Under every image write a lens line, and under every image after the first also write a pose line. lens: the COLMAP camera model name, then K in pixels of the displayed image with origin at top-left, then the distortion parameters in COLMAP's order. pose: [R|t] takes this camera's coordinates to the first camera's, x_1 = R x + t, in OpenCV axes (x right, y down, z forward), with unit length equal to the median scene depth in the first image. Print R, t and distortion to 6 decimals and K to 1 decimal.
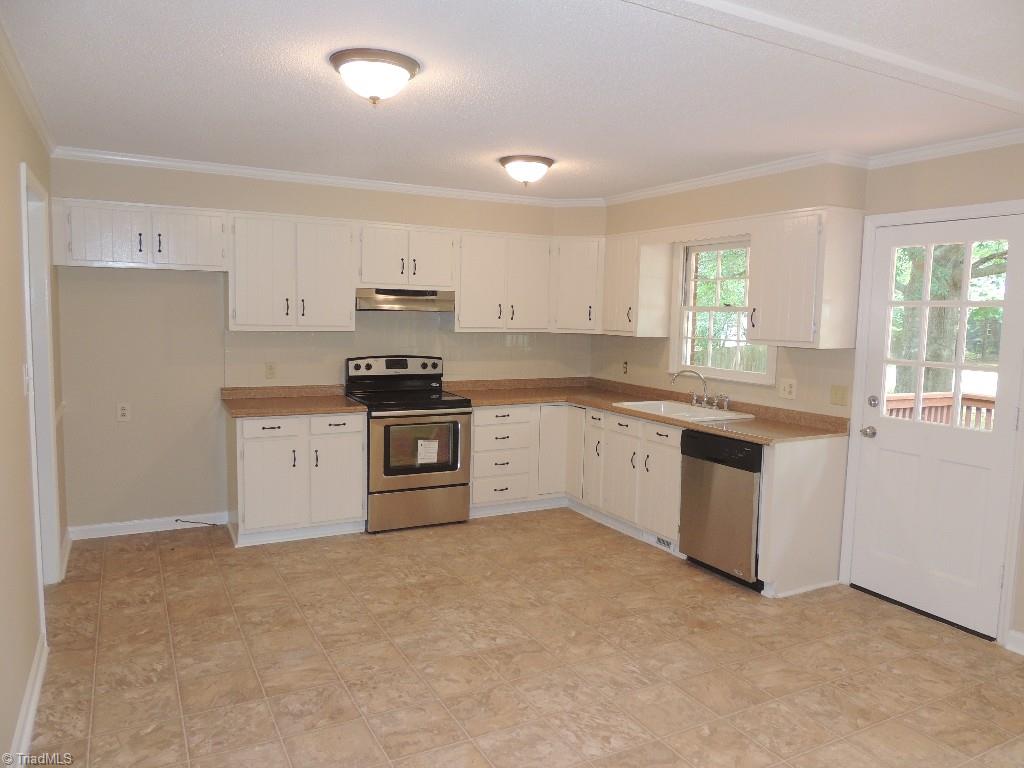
lens RADIAL K [[729.9, 0, 520.1], [0, 729.9, 407.8], [0, 0, 1]] dist [-0.030229, 0.012789]
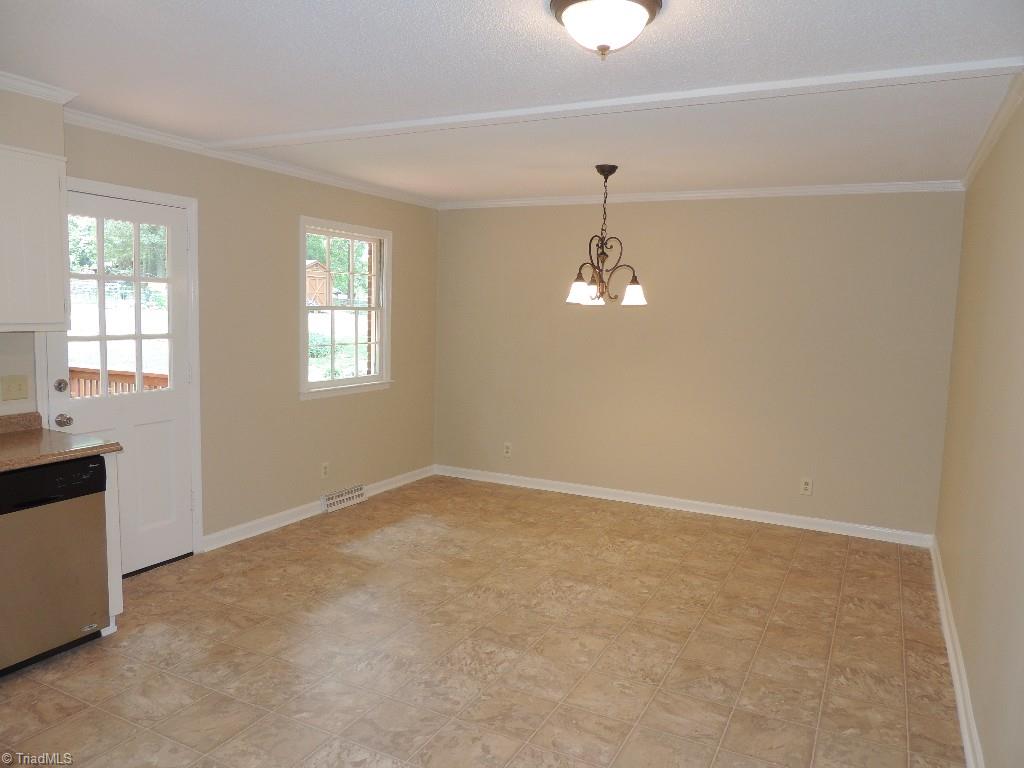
lens RADIAL K [[729.9, 0, 530.3], [0, 729.9, 378.1], [0, 0, 1]] dist [-0.030229, 0.012789]
pose [[-0.578488, -0.114706, 0.807585, -0.911583], [0.066886, 0.980058, 0.187115, -0.234201], [-0.812944, 0.162260, -0.559280, 1.662653]]
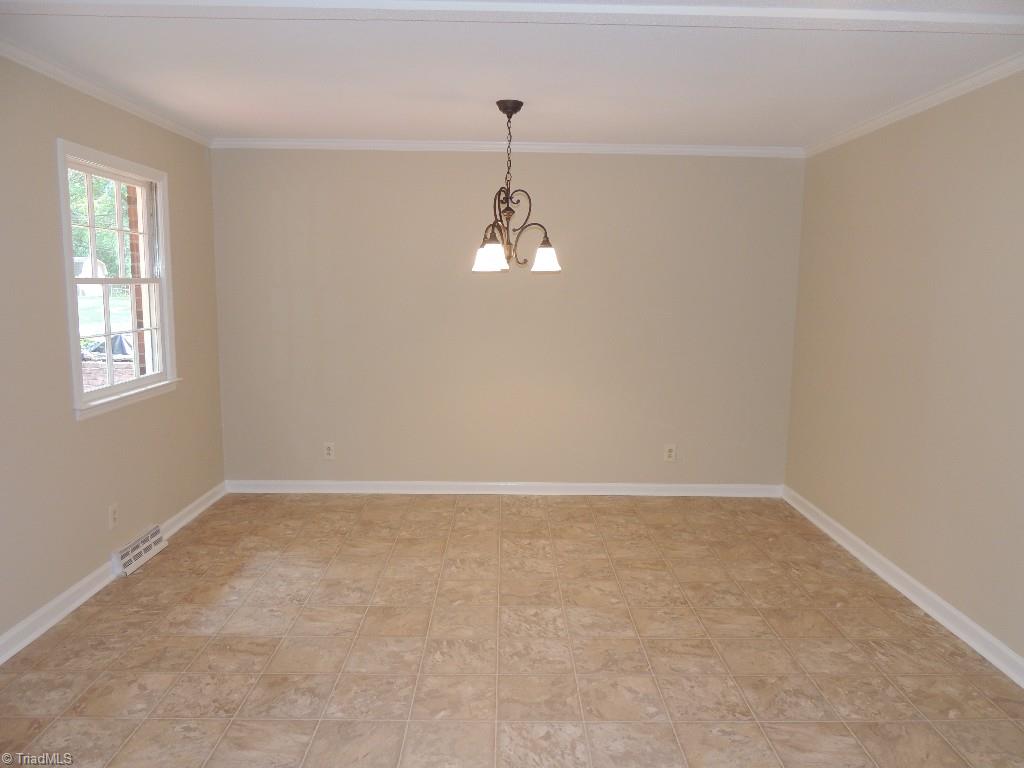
lens RADIAL K [[729.9, 0, 535.7], [0, 729.9, 383.7], [0, 0, 1]] dist [-0.030229, 0.012789]
pose [[-0.888803, -0.096328, 0.448051, -0.255434], [0.029019, 0.963869, 0.264790, -0.236088], [-0.457369, 0.248348, -0.853895, 1.802993]]
